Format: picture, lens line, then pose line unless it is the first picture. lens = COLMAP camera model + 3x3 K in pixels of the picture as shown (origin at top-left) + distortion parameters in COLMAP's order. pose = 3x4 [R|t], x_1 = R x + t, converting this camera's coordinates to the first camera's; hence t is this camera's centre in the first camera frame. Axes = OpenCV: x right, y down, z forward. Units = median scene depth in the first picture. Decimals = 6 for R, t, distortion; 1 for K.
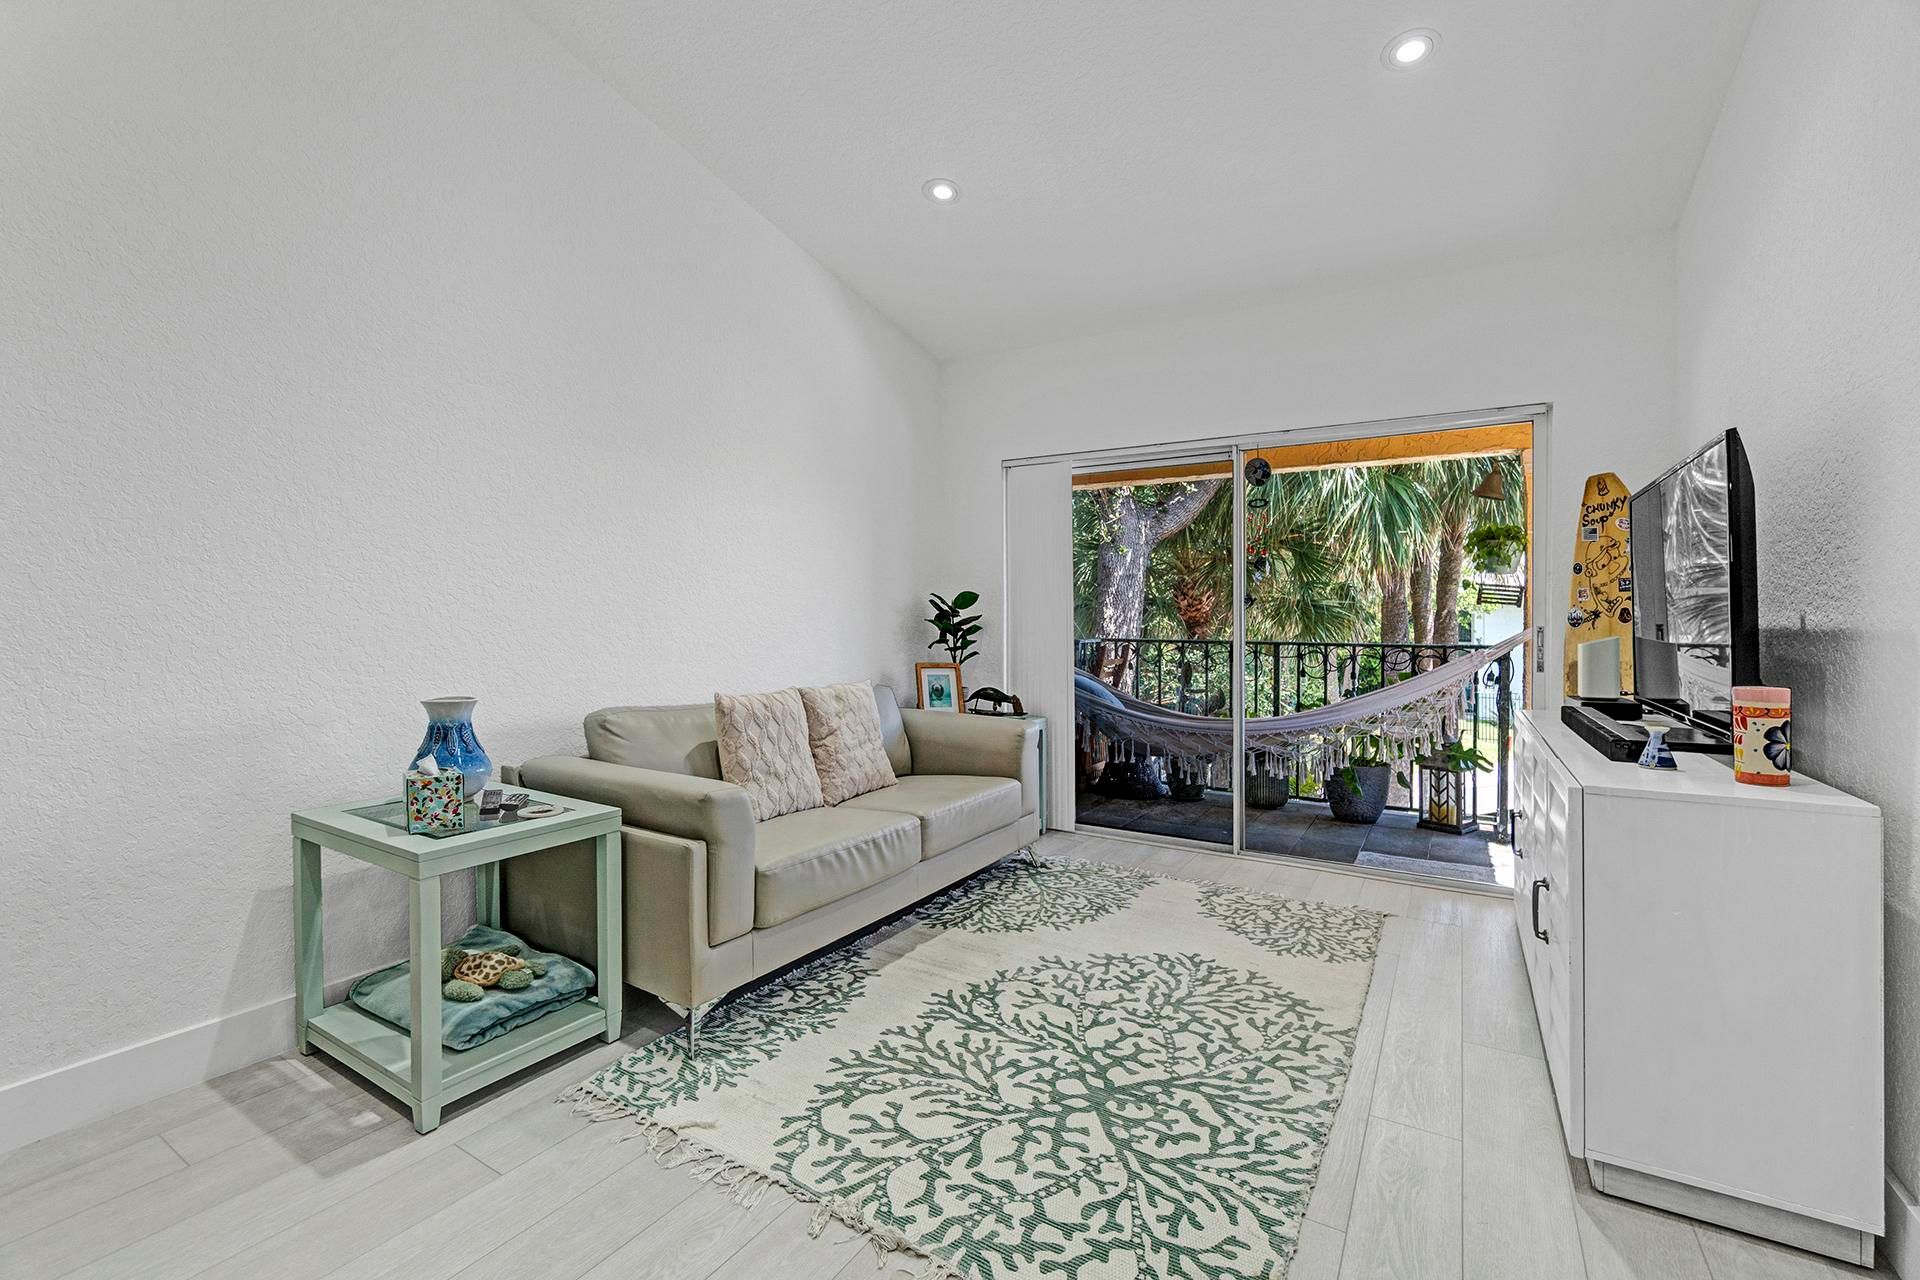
lens RADIAL K [[841.1, 0, 920.0], [0, 841.1, 640.0], [0, 0, 1]] dist [-0.002378, -0.000151]
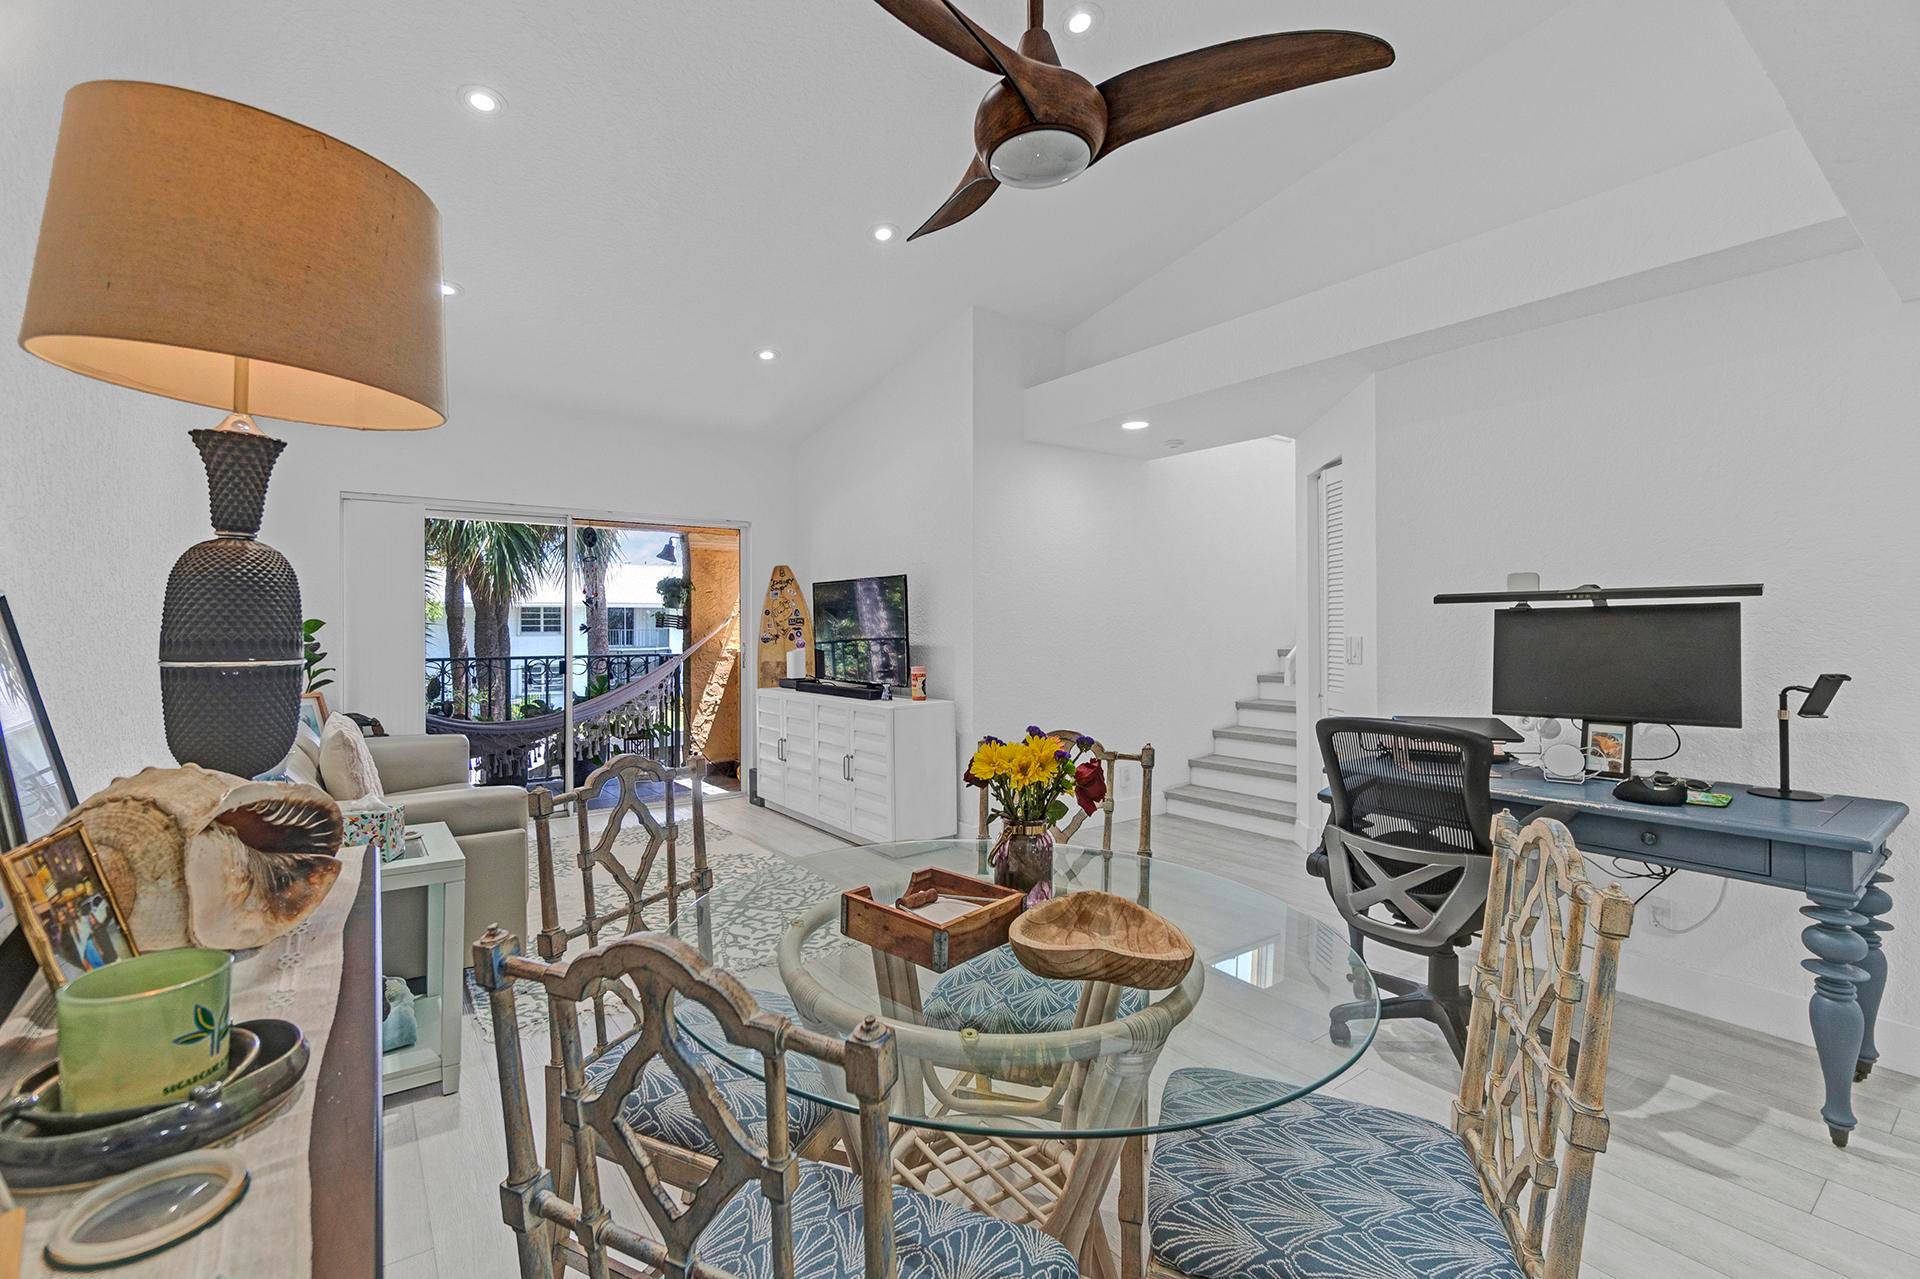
lens RADIAL K [[838.9, 0, 956.3], [0, 838.9, 613.3], [0, 0, 1]] dist [-0.002233, 0.000759]
pose [[0.355788, 0.007554, 0.934536, -1.218895], [0.028044, 0.999431, -0.018756, -0.051097], [-0.934146, 0.032881, 0.355374, -0.114372]]
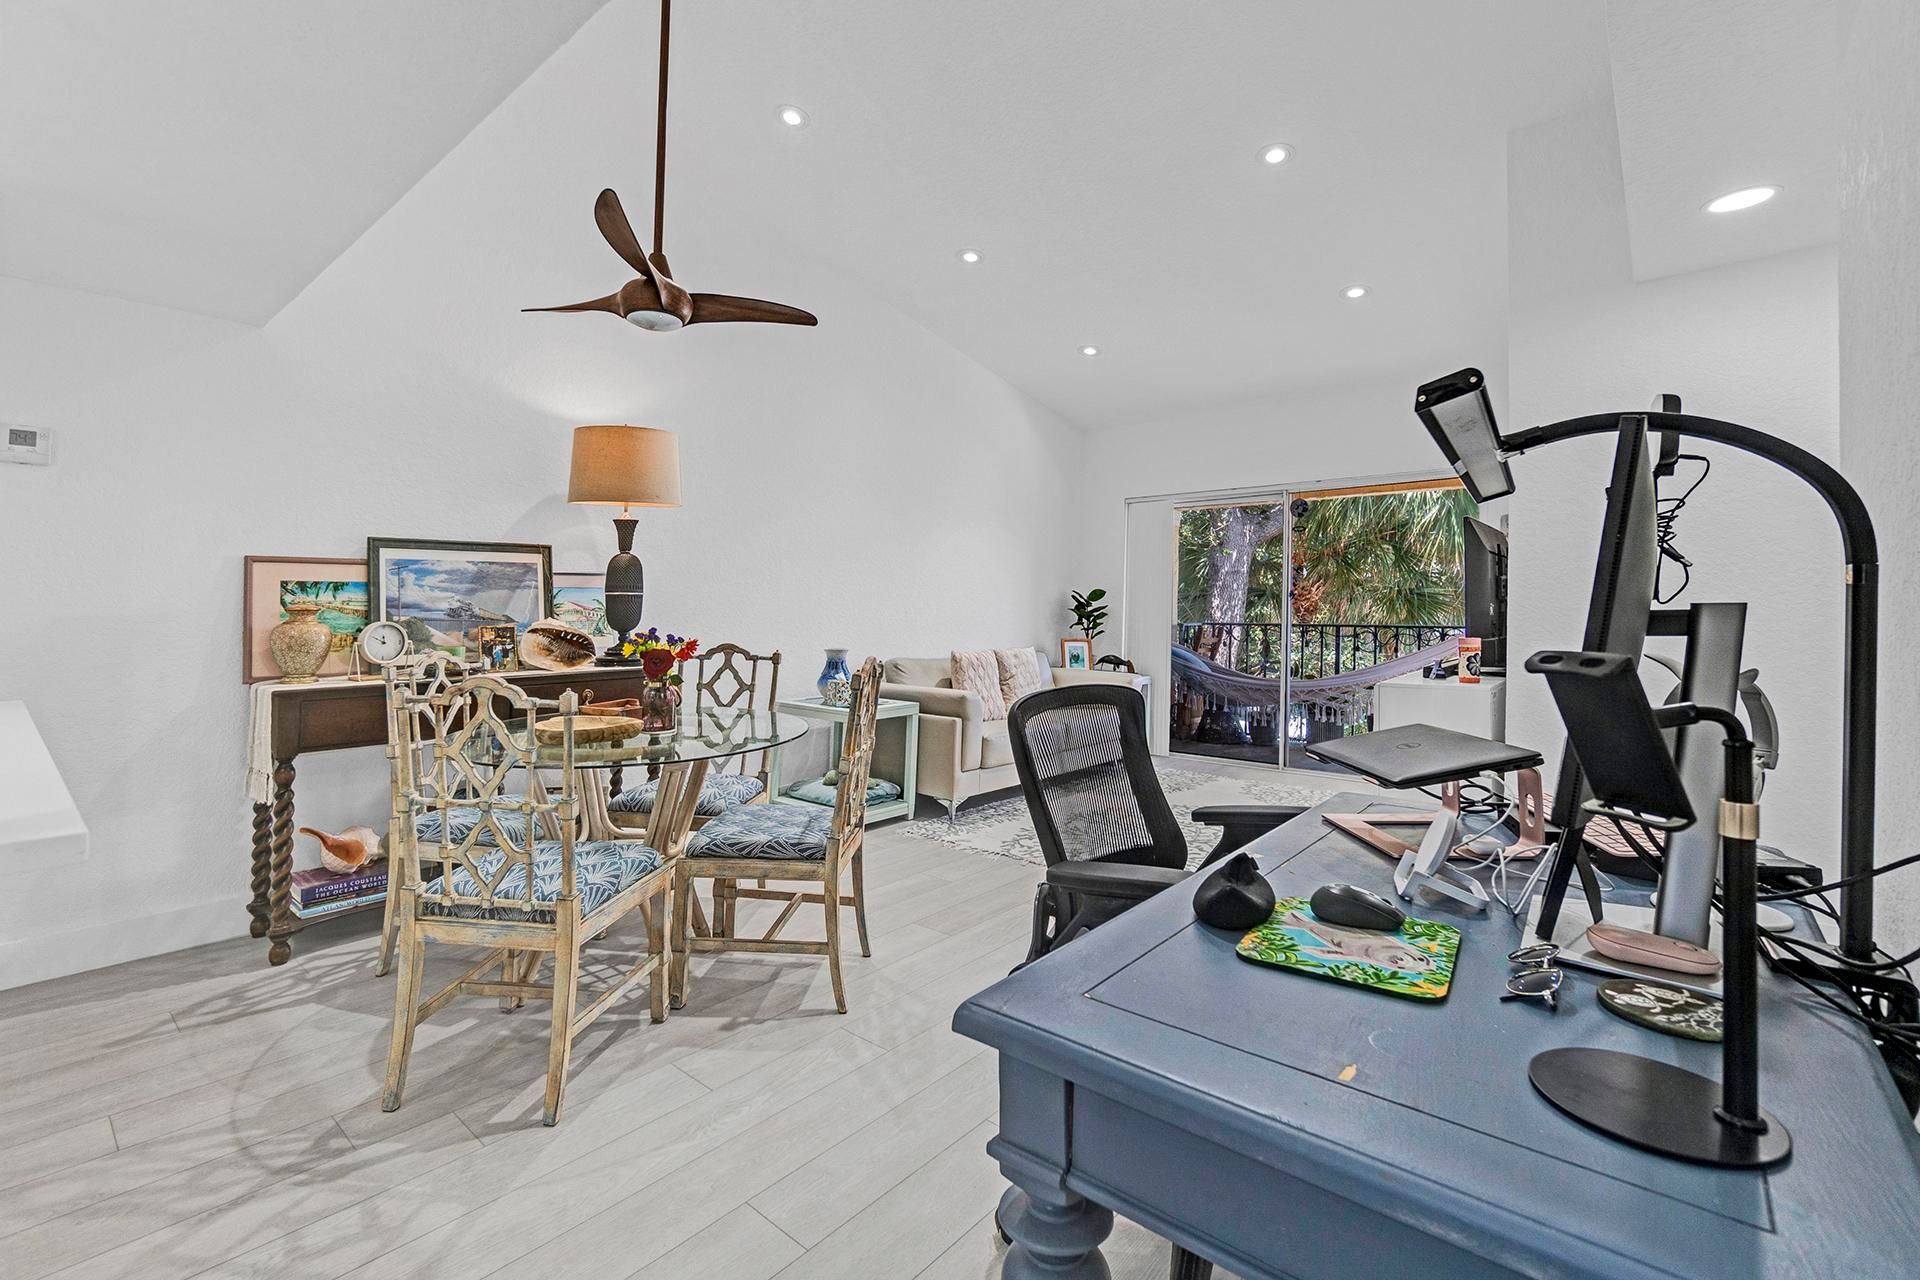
lens RADIAL K [[833.6, 0, 909.6], [0, 833.6, 644.0], [0, 0, 1]] dist [-0.002017, -0.000275]
pose [[0.985402, 0.014995, -0.169581, -0.037030], [-0.010538, 0.999576, 0.027150, 0.002785], [0.169916, -0.024967, 0.985142, -0.986530]]
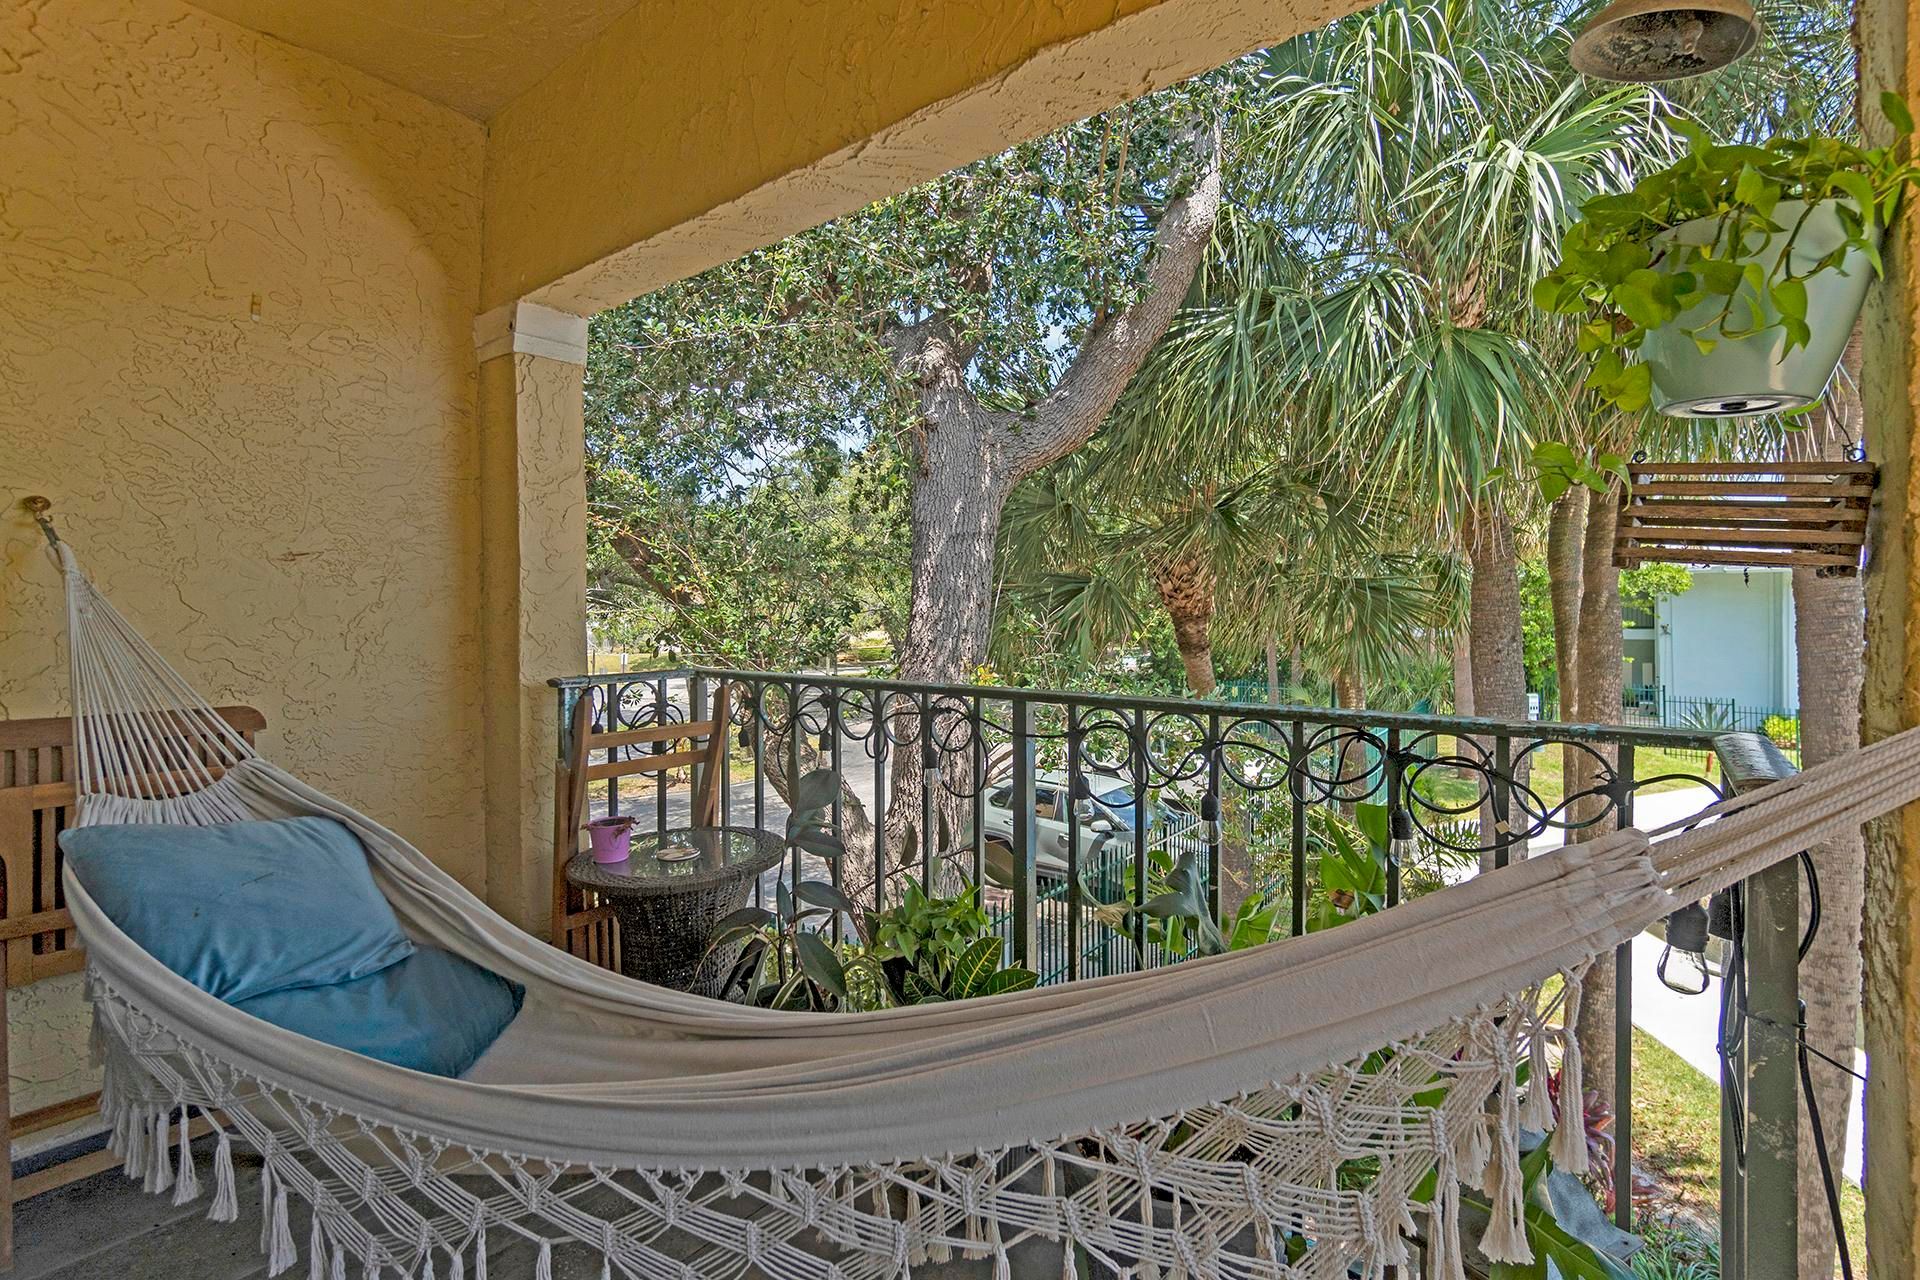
lens RADIAL K [[874.1, 0, 961.7], [0, 874.1, 598.0], [0, 0, 1]] dist [-0.002173, -0.000200]
pose [[0.995094, -0.008166, -0.098595, 1.061861], [0.004713, 0.999369, -0.035204, -0.059359], [0.098821, 0.034567, 0.994505, 1.555226]]
